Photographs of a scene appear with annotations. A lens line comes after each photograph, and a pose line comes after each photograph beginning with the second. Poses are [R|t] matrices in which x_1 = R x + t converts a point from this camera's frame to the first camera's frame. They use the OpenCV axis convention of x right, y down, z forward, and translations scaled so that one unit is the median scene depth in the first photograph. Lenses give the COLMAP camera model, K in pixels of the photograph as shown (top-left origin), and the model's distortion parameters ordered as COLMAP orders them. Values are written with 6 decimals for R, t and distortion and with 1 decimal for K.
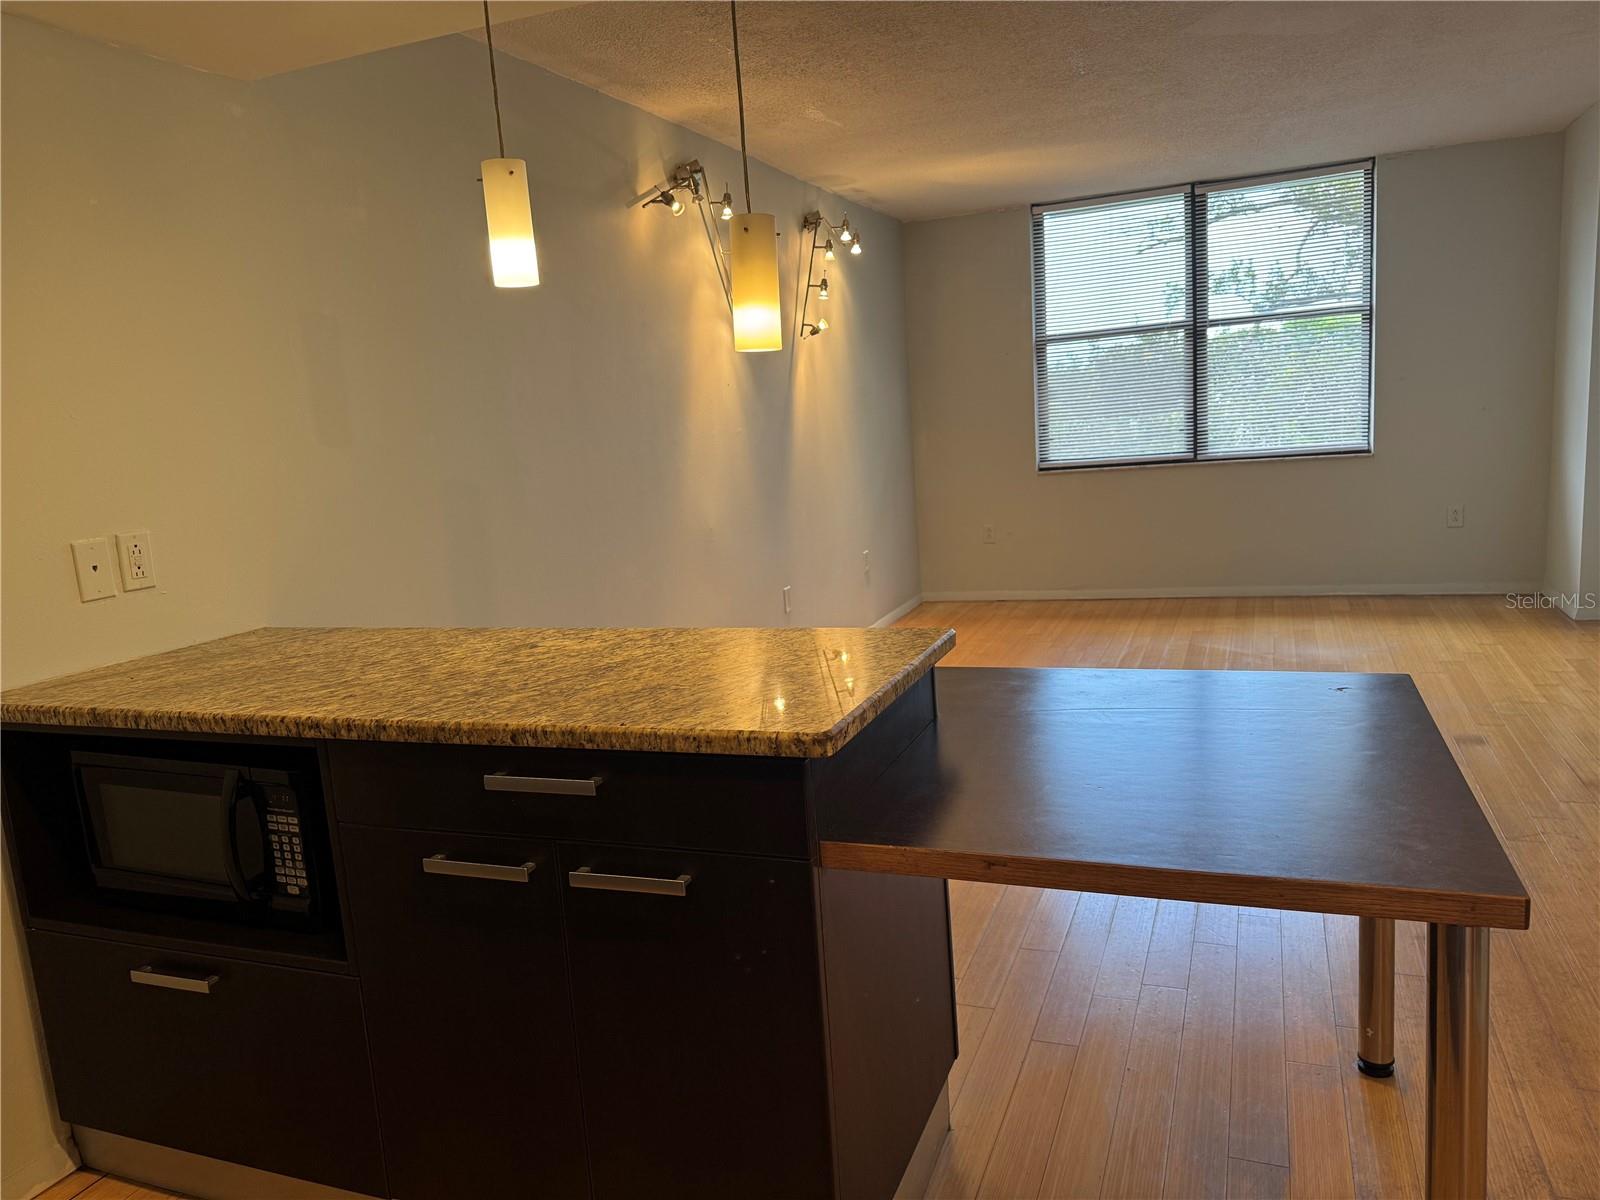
lens RADIAL K [[1129.4, 0, 806.4], [0, 1129.4, 596.8], [0, 0, 1]] dist [0.043038, -0.073066]
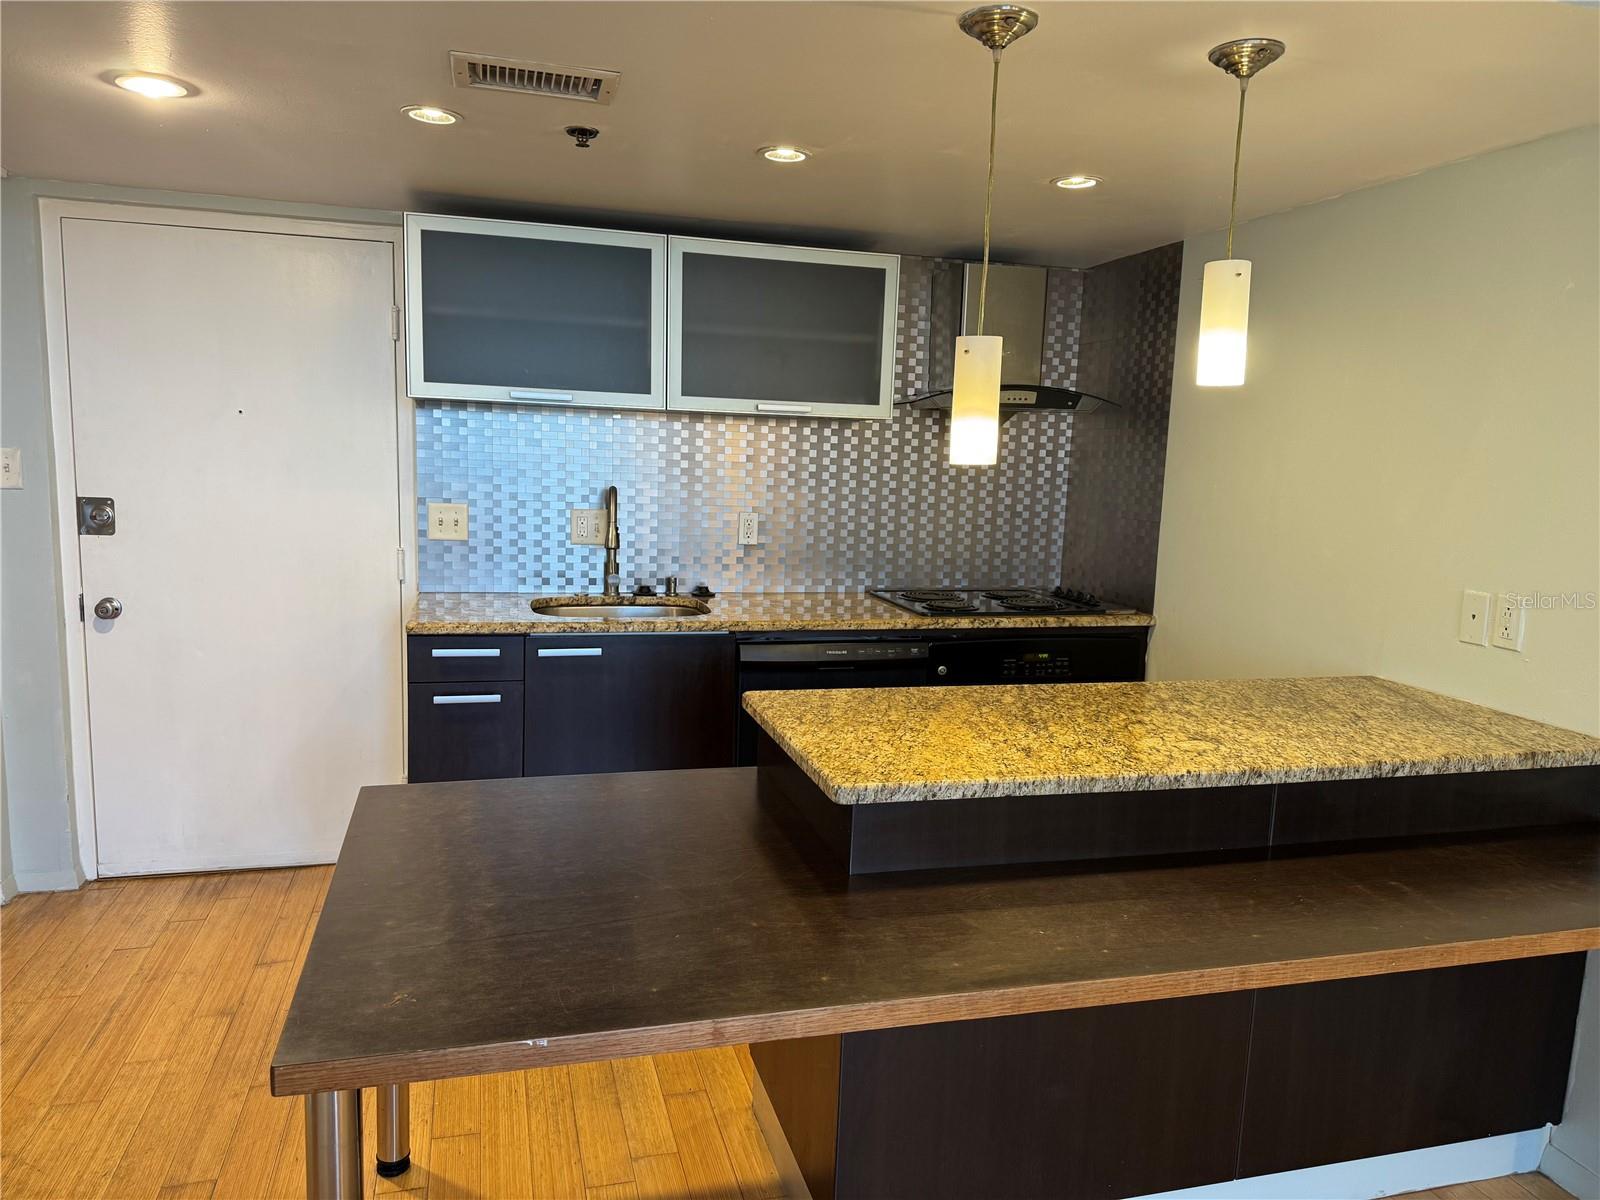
lens RADIAL K [[1112.7, 0, 810.3], [0, 1112.7, 607.1], [0, 0, 1]] dist [0.168245, -0.263104]
pose [[-0.795769, 0.126052, -0.592336, 0.312588], [-0.076285, 0.949443, 0.304531, -0.177524], [0.600776, 0.287523, -0.745921, 0.772846]]
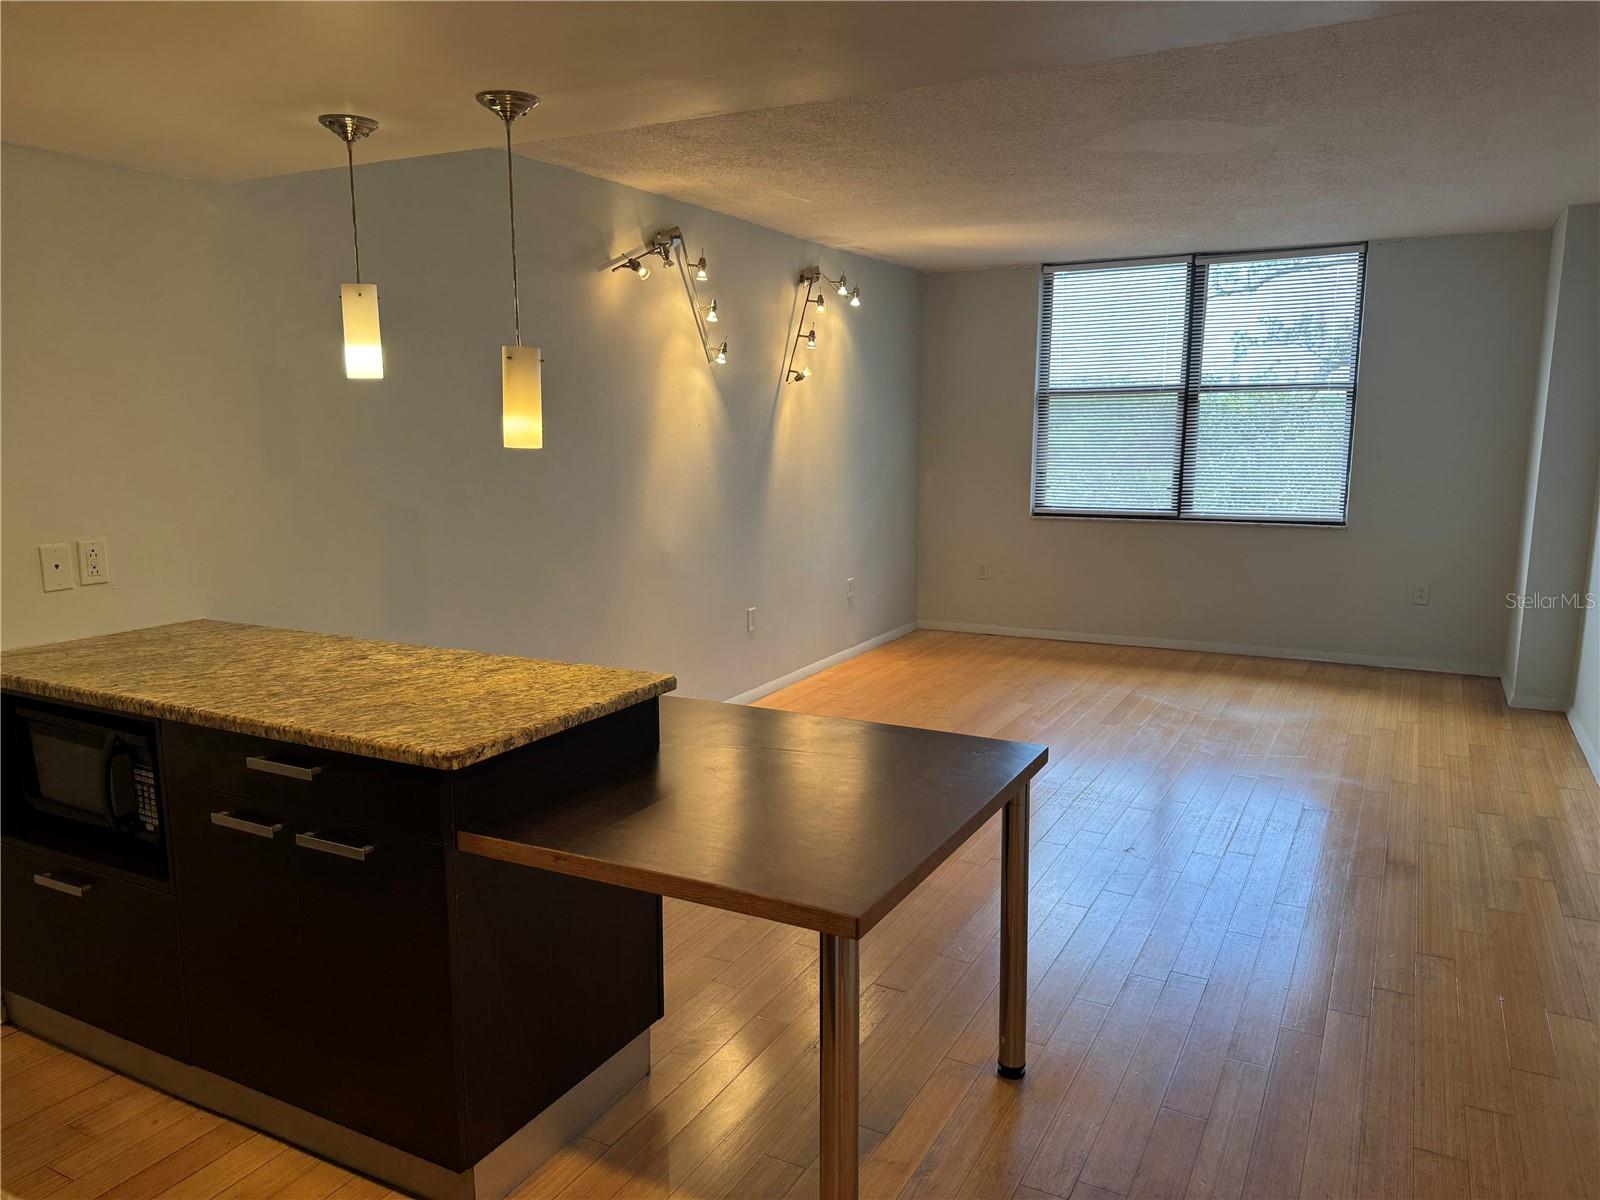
lens RADIAL K [[1112.8, 0, 802.1], [0, 1112.8, 607.8], [0, 0, 1]] dist [0.041426, -0.056722]
pose [[0.990912, 0.087816, -0.101890, 0.188974], [-0.086905, 0.996127, 0.013356, -0.036830], [0.102668, -0.004380, 0.994706, -0.101610]]
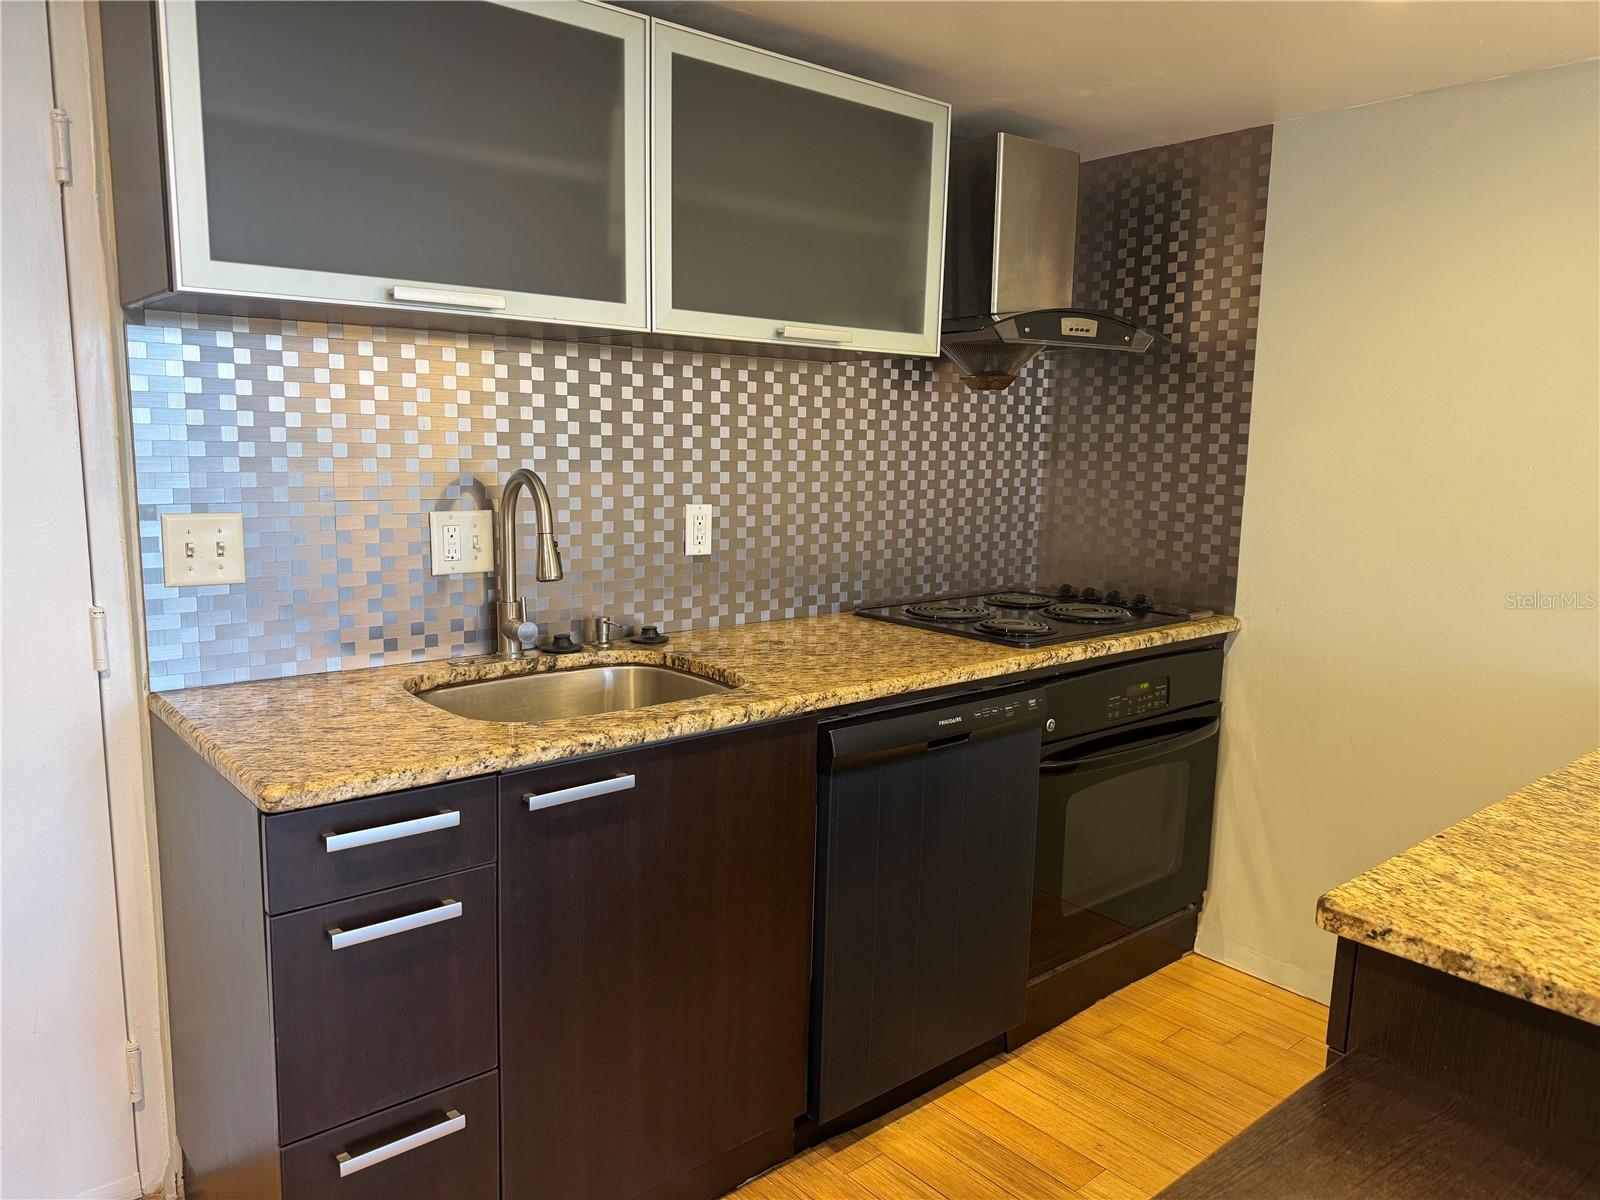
lens RADIAL K [[1116.7, 0, 796.2], [0, 1116.7, 605.6], [0, 0, 1]] dist [0.106421, -0.165164]
pose [[-0.478209, 0.192220, -0.856952, 0.286098], [-0.127092, 0.950337, 0.284089, -0.087351], [0.869001, 0.244766, -0.430030, 0.327639]]
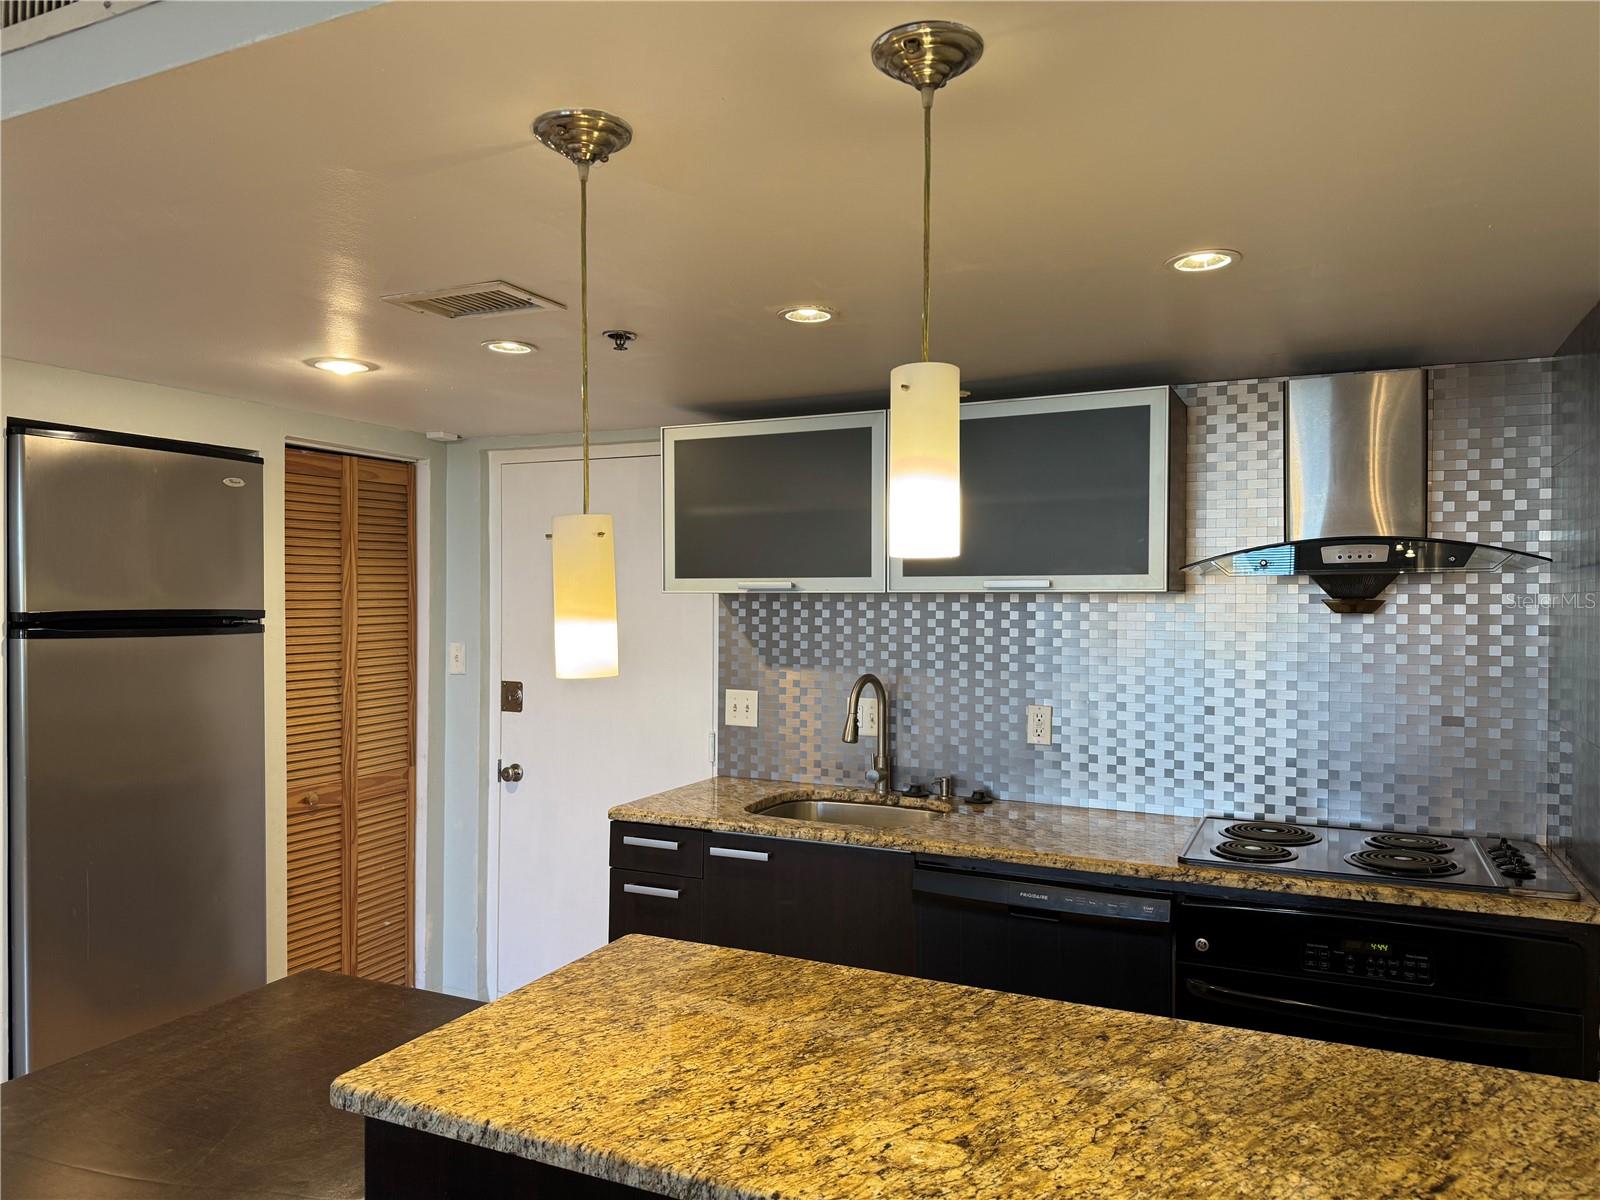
lens RADIAL K [[1116.7, 0, 796.2], [0, 1116.7, 605.6], [0, 0, 1]] dist [0.106421, -0.165164]
pose [[-0.995179, 0.066862, 0.071753, -0.110653], [0.077800, 0.983643, 0.162463, -0.173637], [-0.059717, 0.167263, -0.984102, 0.791930]]
